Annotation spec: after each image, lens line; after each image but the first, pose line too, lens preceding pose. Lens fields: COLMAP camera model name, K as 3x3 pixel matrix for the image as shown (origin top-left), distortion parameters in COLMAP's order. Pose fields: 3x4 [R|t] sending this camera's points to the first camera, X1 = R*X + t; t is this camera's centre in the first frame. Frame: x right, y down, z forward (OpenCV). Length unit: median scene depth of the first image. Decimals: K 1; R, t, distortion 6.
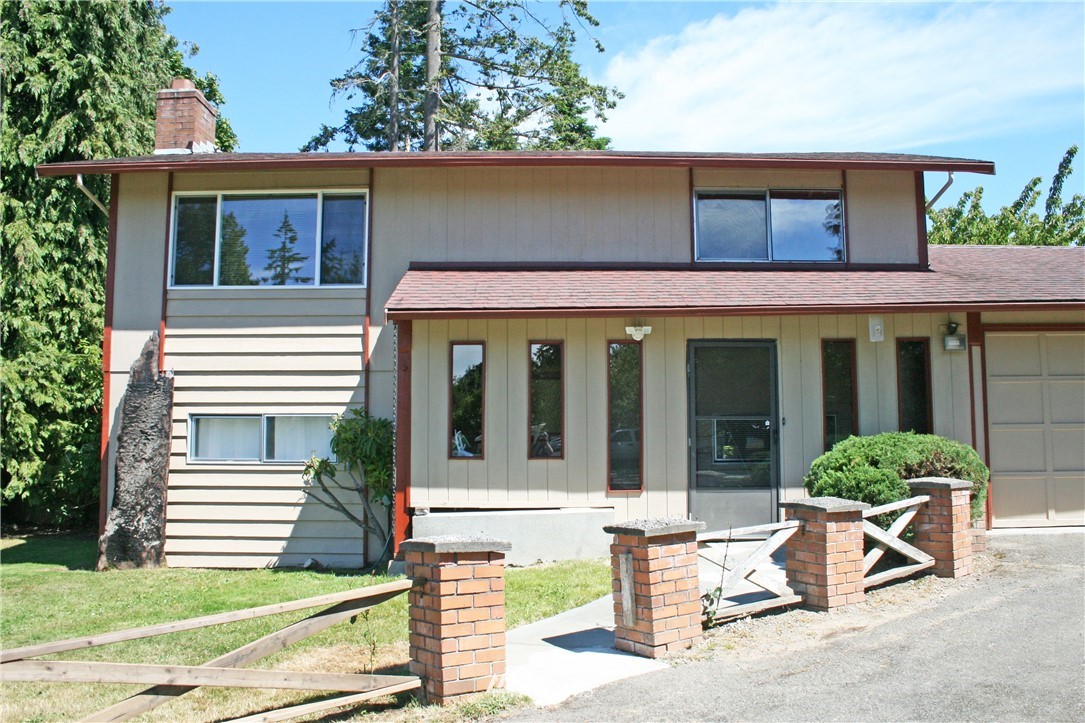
lens RADIAL K [[946.9, 0, 542.5], [0, 946.9, 361.5], [0, 0, 1]] dist [-0.147089, 0.129193]
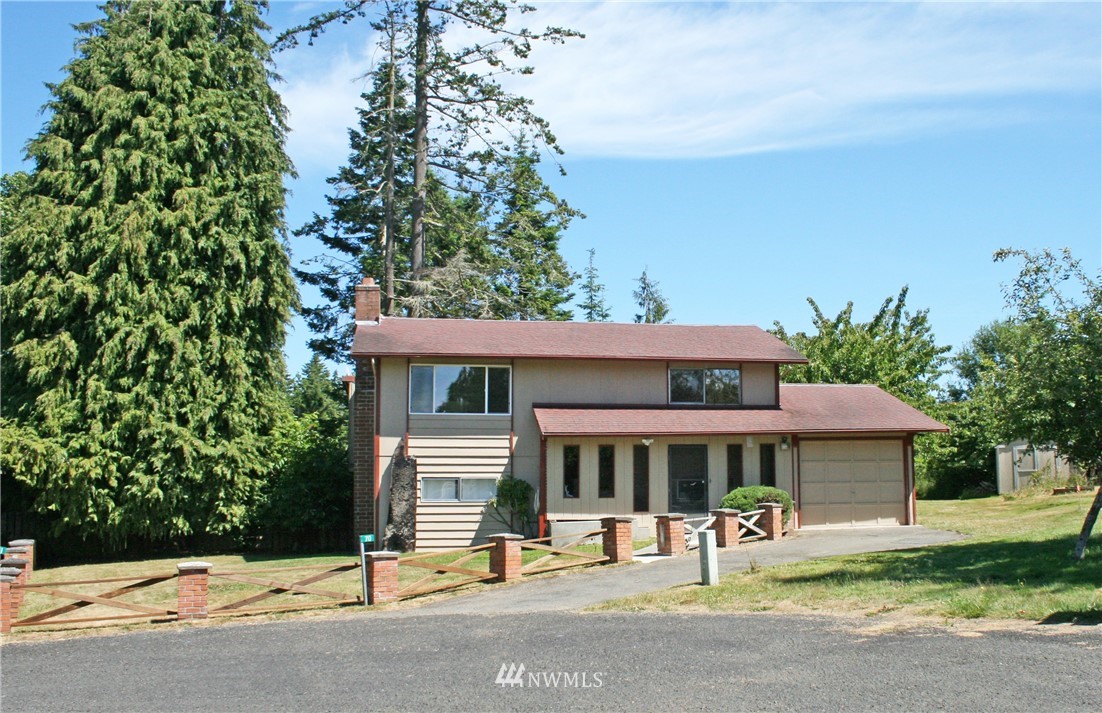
lens RADIAL K [[1160.2, 0, 634.6], [0, 1160.2, 383.5], [0, 0, 1]] dist [-0.126497, 0.003803]
pose [[0.981761, 0.014159, 0.189593, -0.419661], [-0.011448, 0.999816, -0.015387, -0.116416], [-0.189776, 0.012936, 0.981742, -1.579103]]
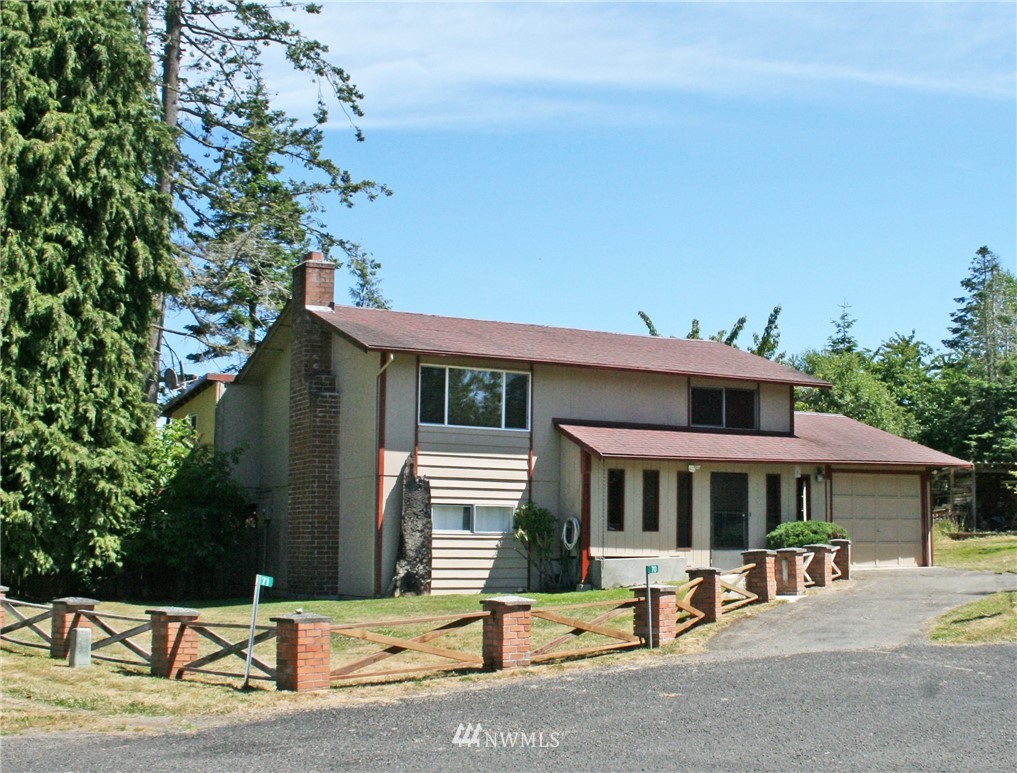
lens RADIAL K [[1401.5, 0, 613.3], [0, 1401.5, 384.7], [0, 0, 1]] dist [-0.146701, 0.098416]
pose [[0.857440, 0.066889, 0.510219, -1.420345], [-0.050642, 0.997671, -0.045689, -0.056898], [-0.512087, 0.013337, 0.858830, -1.313052]]
